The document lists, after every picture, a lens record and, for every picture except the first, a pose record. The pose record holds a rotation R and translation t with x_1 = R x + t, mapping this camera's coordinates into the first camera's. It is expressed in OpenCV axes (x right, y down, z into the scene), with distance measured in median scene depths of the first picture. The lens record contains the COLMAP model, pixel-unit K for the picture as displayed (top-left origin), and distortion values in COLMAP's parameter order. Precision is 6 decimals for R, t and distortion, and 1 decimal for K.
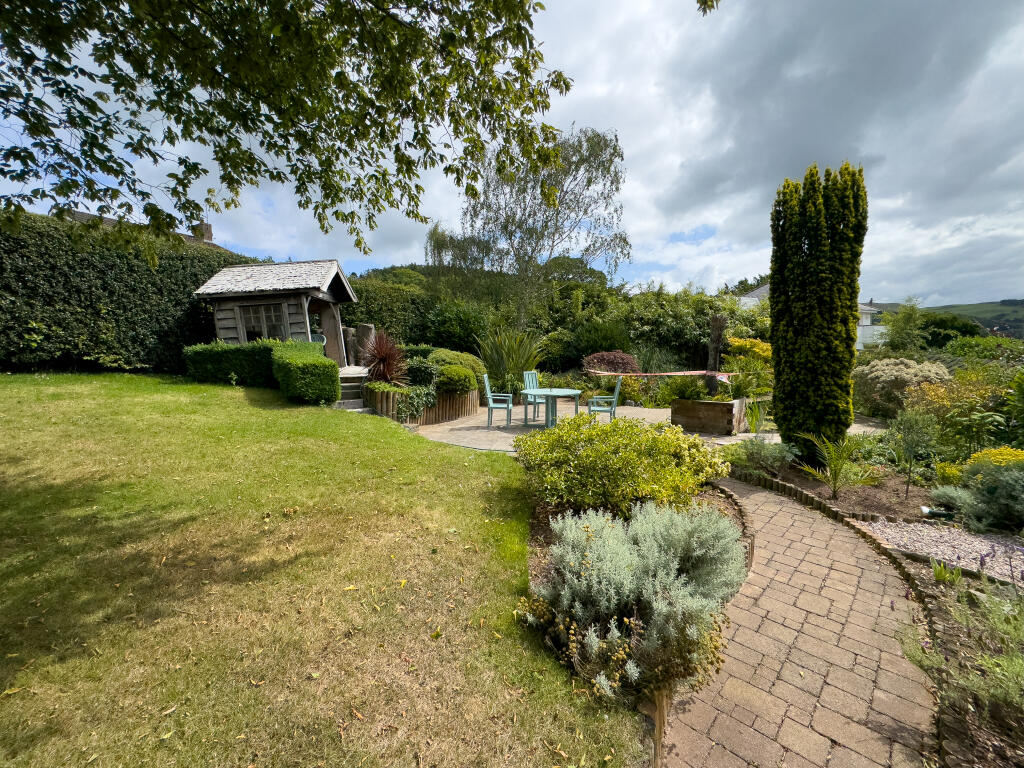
lens RADIAL K [[409.7, 0, 510.3], [0, 409.7, 382.0], [0, 0, 1]] dist [-0.002221, 0.000393]
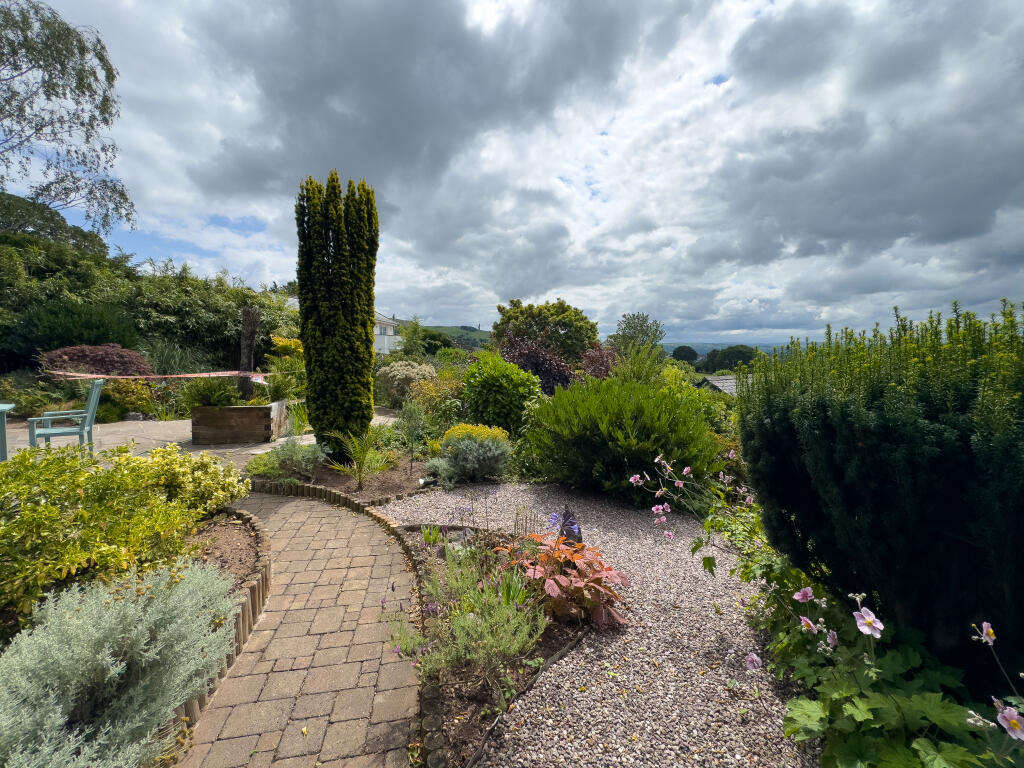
lens RADIAL K [[409.7, 0, 510.3], [0, 409.7, 382.0], [0, 0, 1]] dist [-0.002221, 0.000393]
pose [[0.546993, -0.027162, 0.836696, 0.102984], [0.030993, 0.999445, 0.012184, 0.003952], [-0.836563, 0.019267, 0.547532, 0.070384]]
